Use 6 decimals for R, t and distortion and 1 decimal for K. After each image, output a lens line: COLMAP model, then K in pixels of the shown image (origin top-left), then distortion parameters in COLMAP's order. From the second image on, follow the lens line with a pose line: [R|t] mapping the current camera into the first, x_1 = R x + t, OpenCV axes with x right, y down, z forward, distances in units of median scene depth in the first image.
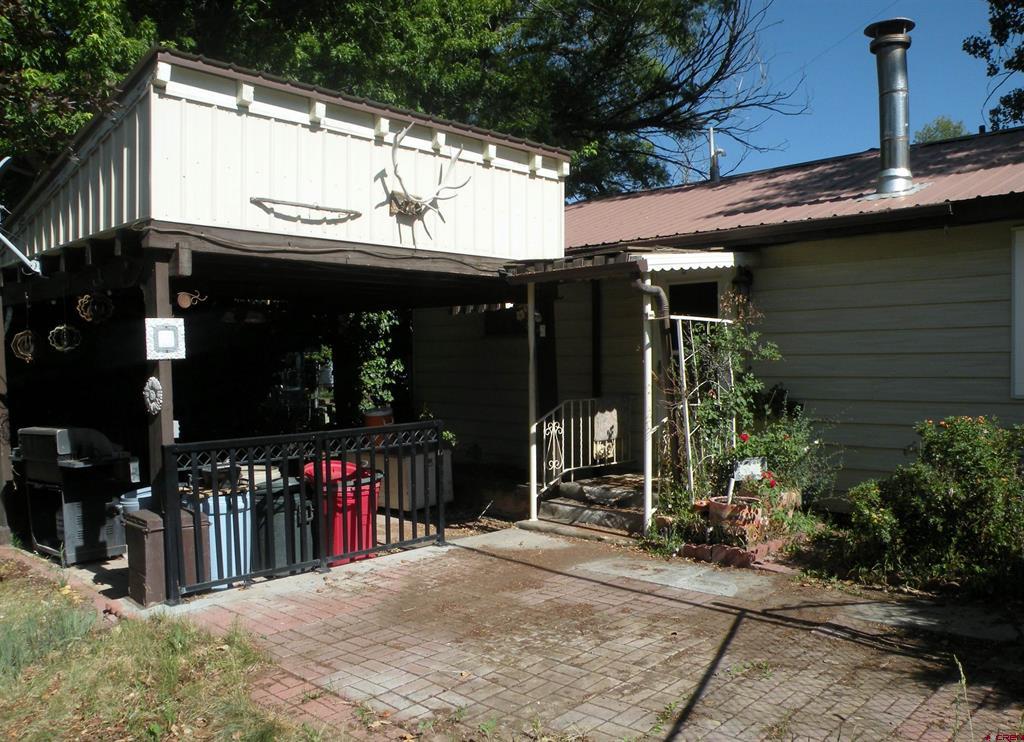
lens RADIAL K [[852.6, 0, 513.0], [0, 852.6, 374.7], [0, 0, 1]] dist [-0.160610, 0.139306]
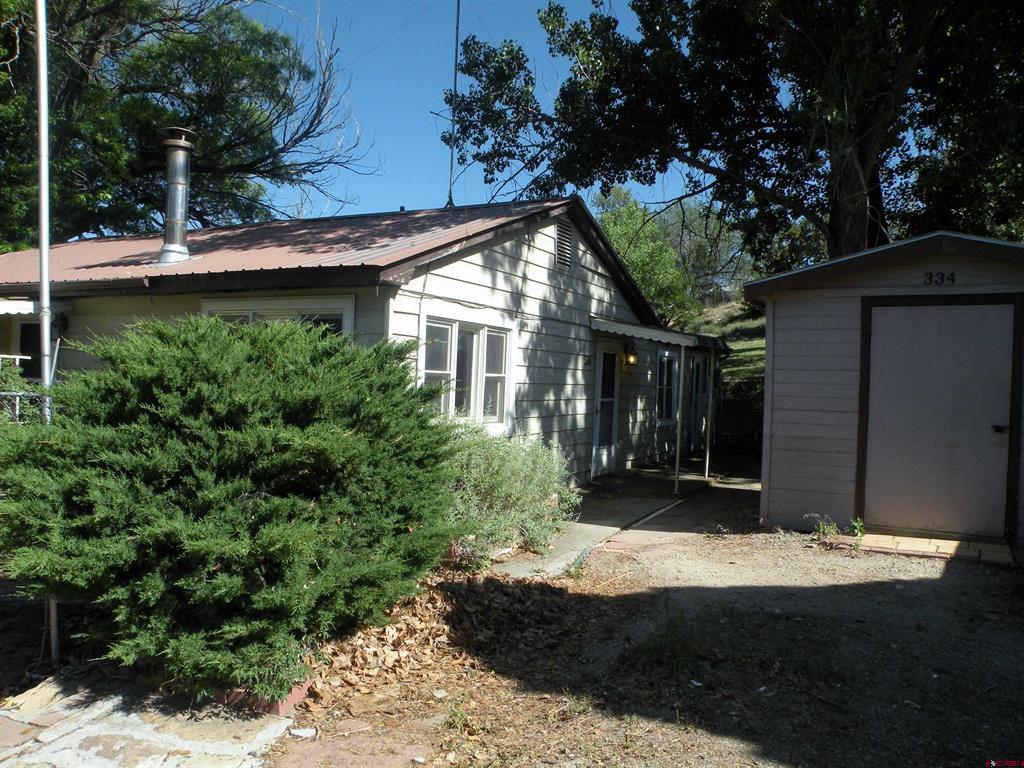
lens RADIAL K [[799.0, 0, 504.9], [0, 799.0, 392.1], [0, 0, 1]] dist [-0.166351, 0.135937]
pose [[0.948970, 0.047256, 0.311807, 0.642409], [-0.046843, 0.998863, -0.008820, -0.039910], [-0.311869, -0.006236, 0.950105, -0.315190]]
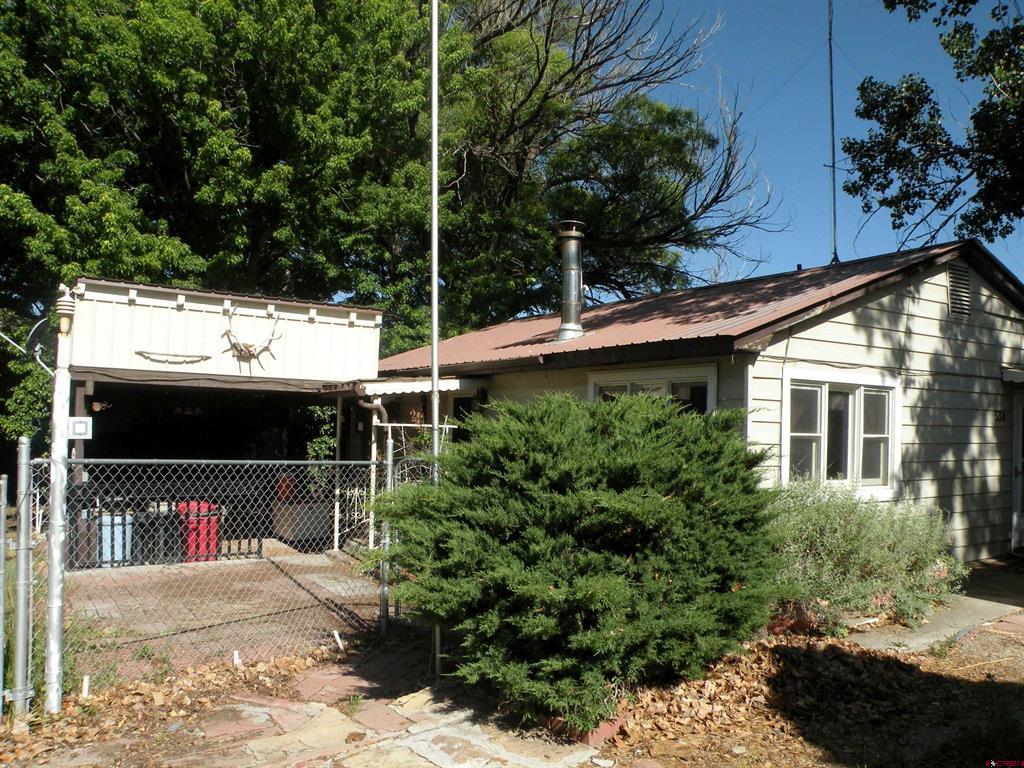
lens RADIAL K [[799.0, 0, 504.9], [0, 799.0, 392.1], [0, 0, 1]] dist [-0.166351, 0.135937]
pose [[0.973310, 0.027440, -0.227848, 0.736146], [-0.041497, 0.997504, -0.057133, -0.052775], [0.225712, 0.065063, 0.972019, -0.383785]]
